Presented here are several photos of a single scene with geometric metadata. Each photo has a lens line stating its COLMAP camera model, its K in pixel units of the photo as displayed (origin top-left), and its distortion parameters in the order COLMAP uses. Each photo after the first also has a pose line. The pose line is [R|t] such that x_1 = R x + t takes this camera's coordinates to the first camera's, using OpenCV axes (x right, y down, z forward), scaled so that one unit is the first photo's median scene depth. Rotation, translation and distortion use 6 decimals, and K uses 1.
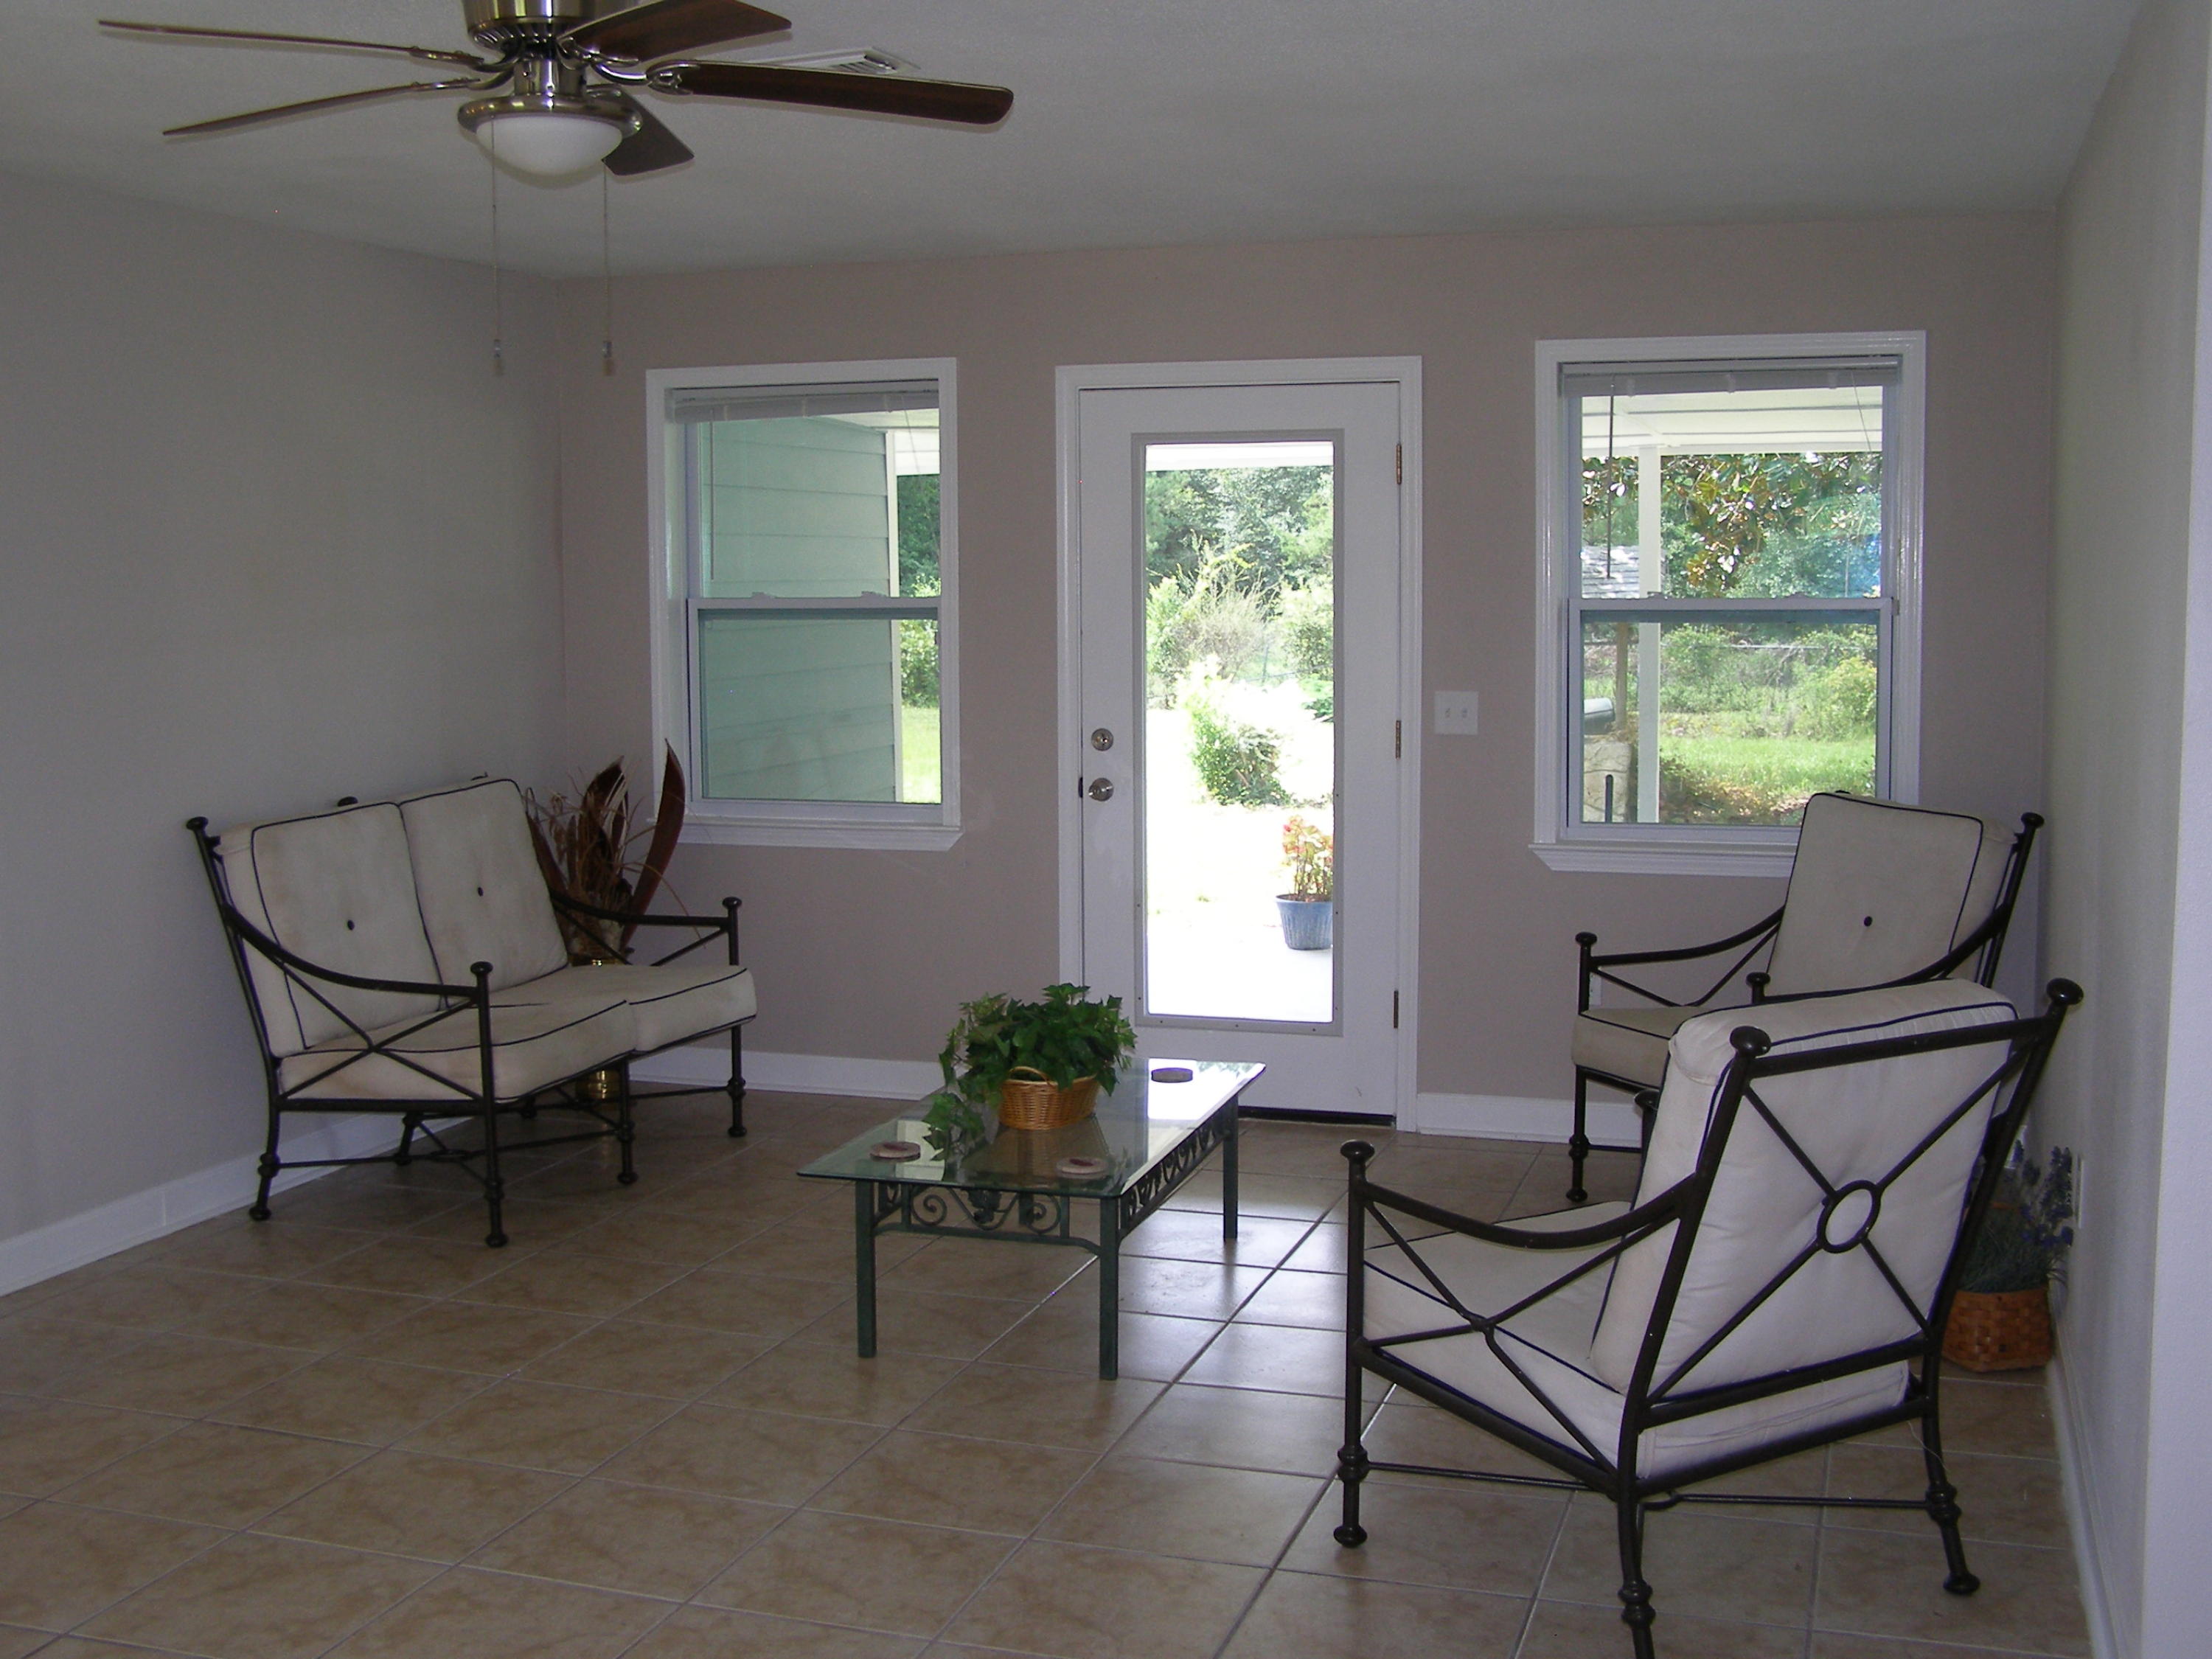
lens RADIAL K [[2470.0, 0, 1095.4], [0, 2470.0, 842.0], [0, 0, 1]] dist [-0.126251, 0.000000]
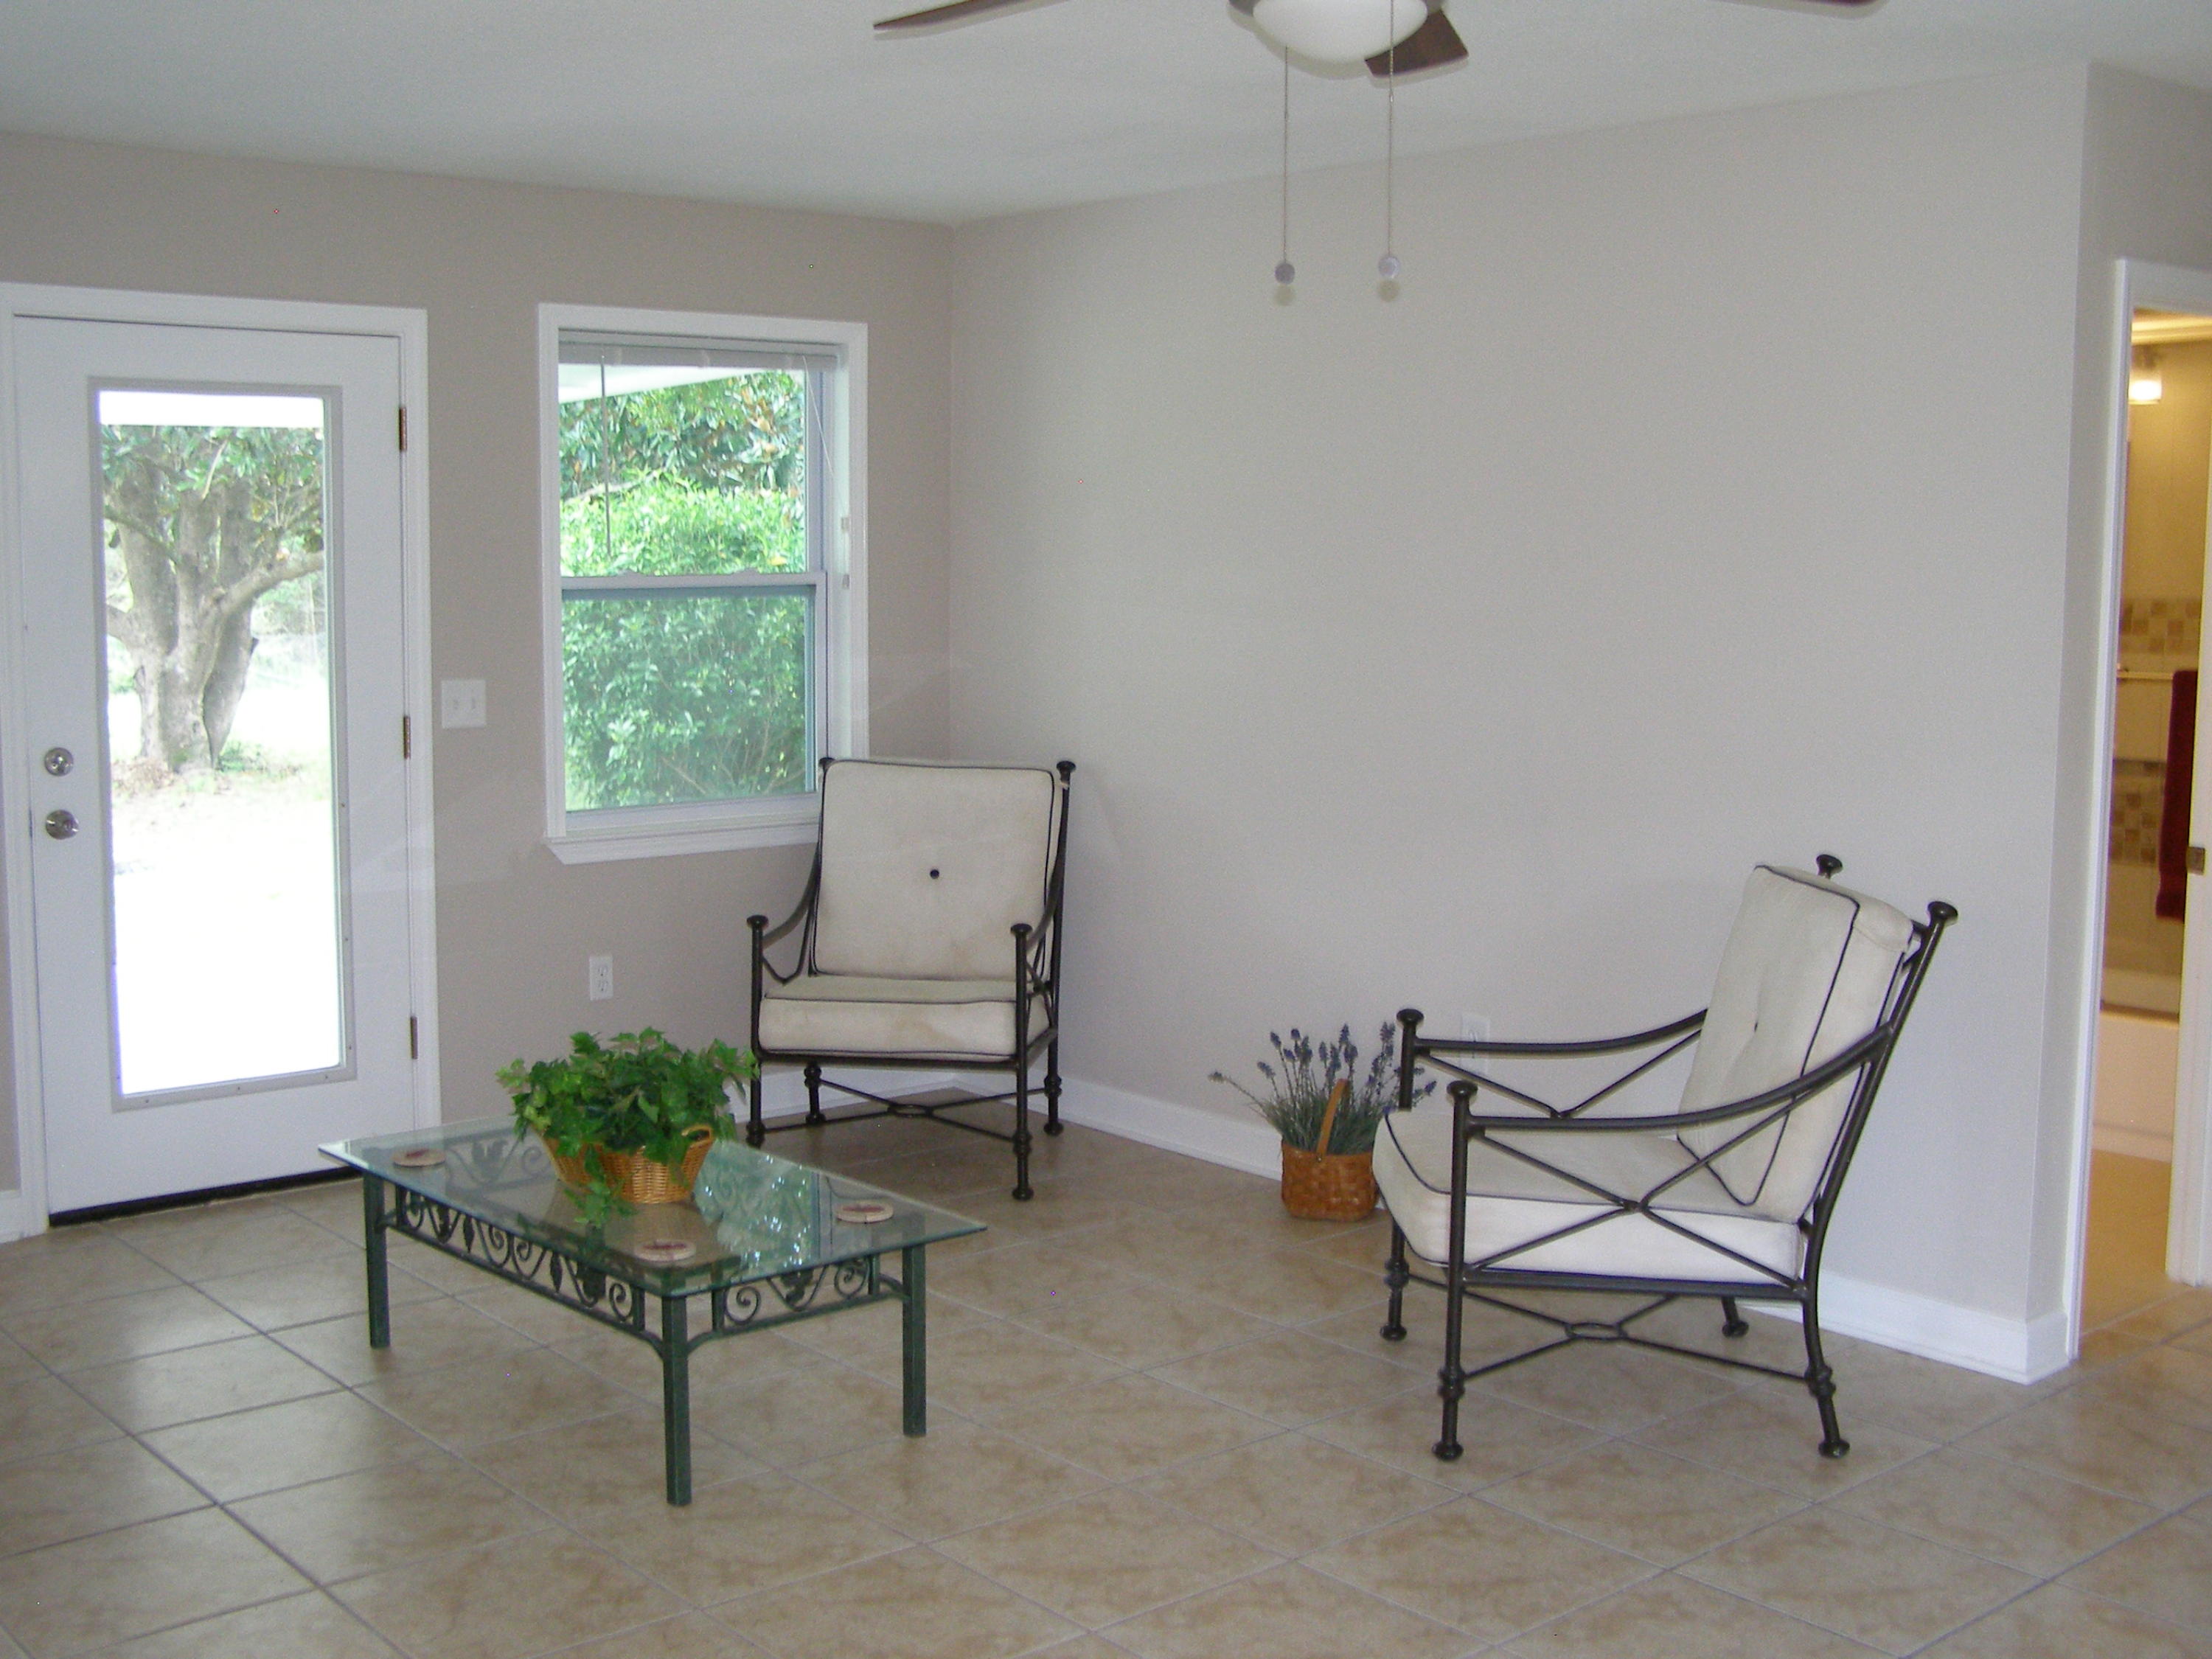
lens RADIAL K [[2470.0, 0, 1122.9], [0, 2470.0, 830.4], [0, 0, 1]] dist [-0.126251, 0.000000]
pose [[0.526877, -0.087911, 0.845383, -0.527621], [0.084339, 0.995135, 0.050920, -0.033305], [-0.845747, 0.044470, 0.531728, 0.334232]]
